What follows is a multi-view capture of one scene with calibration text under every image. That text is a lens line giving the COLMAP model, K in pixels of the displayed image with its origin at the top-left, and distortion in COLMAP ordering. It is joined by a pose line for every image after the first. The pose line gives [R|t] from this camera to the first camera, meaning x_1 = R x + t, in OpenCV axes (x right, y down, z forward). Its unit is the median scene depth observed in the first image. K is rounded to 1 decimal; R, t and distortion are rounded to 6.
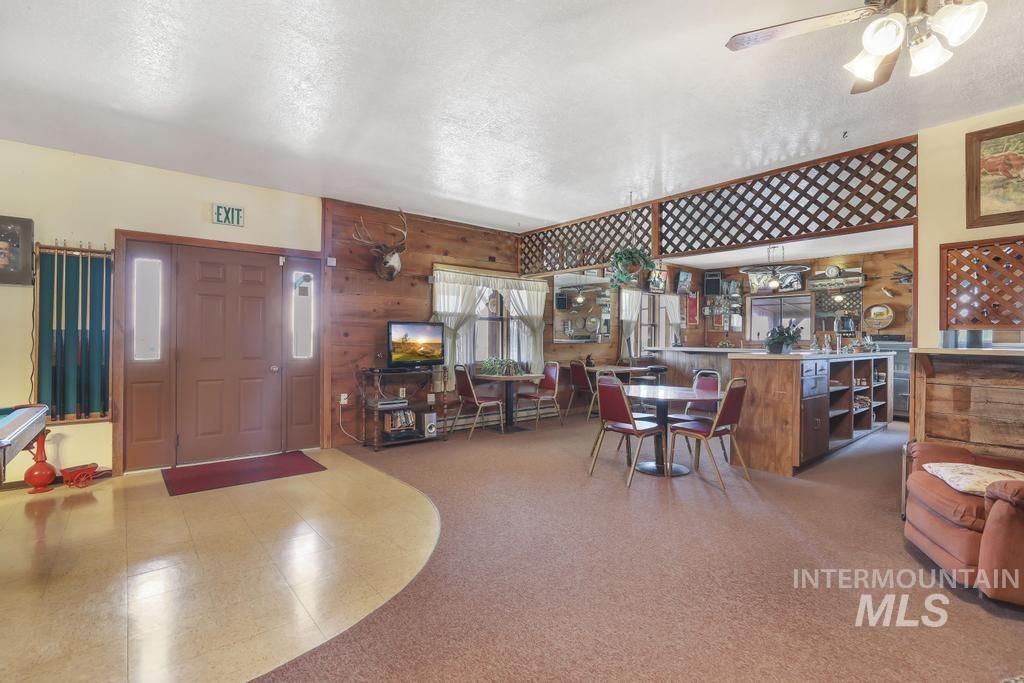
lens RADIAL K [[476.1, 0, 511.3], [0, 476.1, 339.1], [0, 0, 1]] dist [-0.039004, 0.011597]
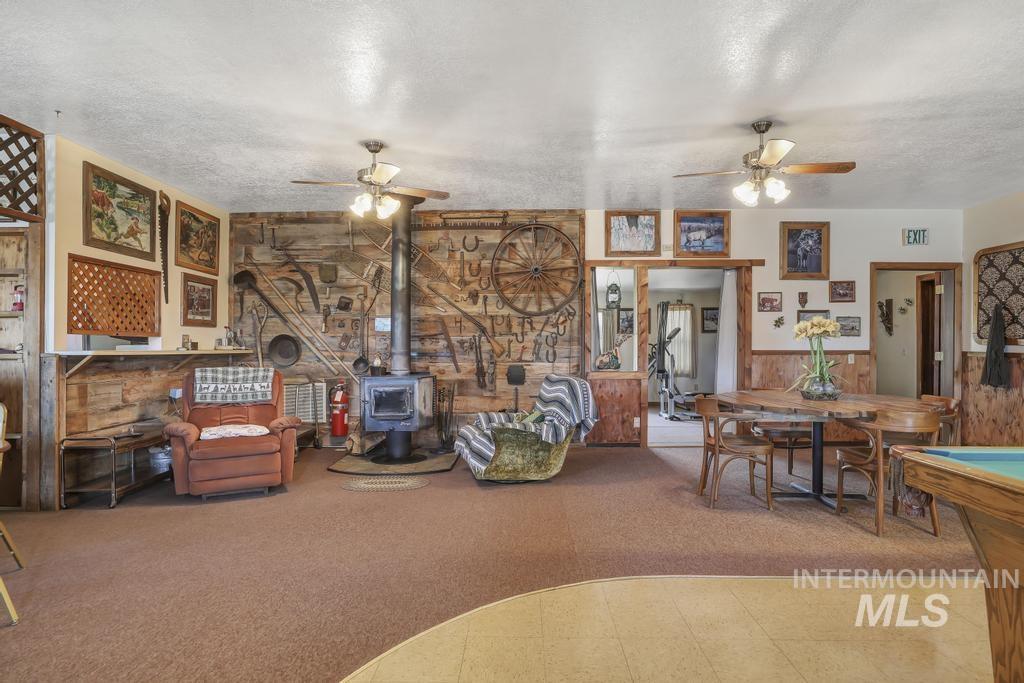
lens RADIAL K [[557.9, 0, 512.0], [0, 557.9, 341.5], [0, 0, 1]] dist [-0.010140, 0.000133]
pose [[-0.752693, -0.000973, 0.658371, -0.330083], [-0.002974, 0.999994, -0.001922, -0.001047], [-0.658365, -0.003405, -0.752691, 0.628472]]
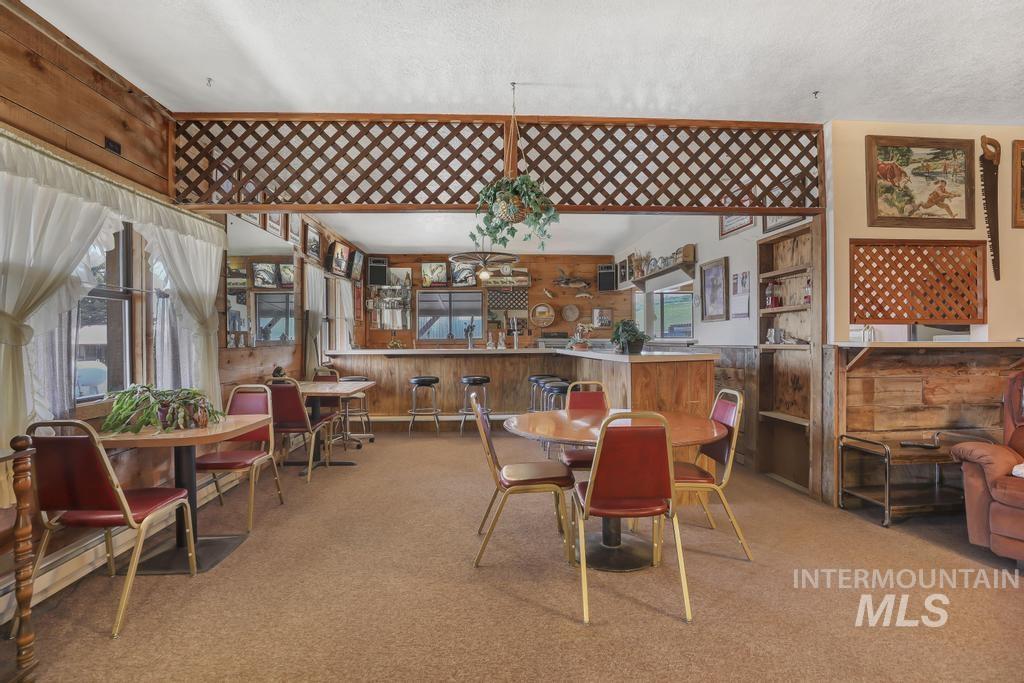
lens RADIAL K [[476.1, 0, 511.3], [0, 476.1, 339.1], [0, 0, 1]] dist [-0.039004, 0.011597]
pose [[0.590884, -0.012092, 0.806666, -0.158697], [0.013217, 0.999899, 0.005307, -0.000849], [-0.806648, 0.007526, 0.590984, 0.485801]]
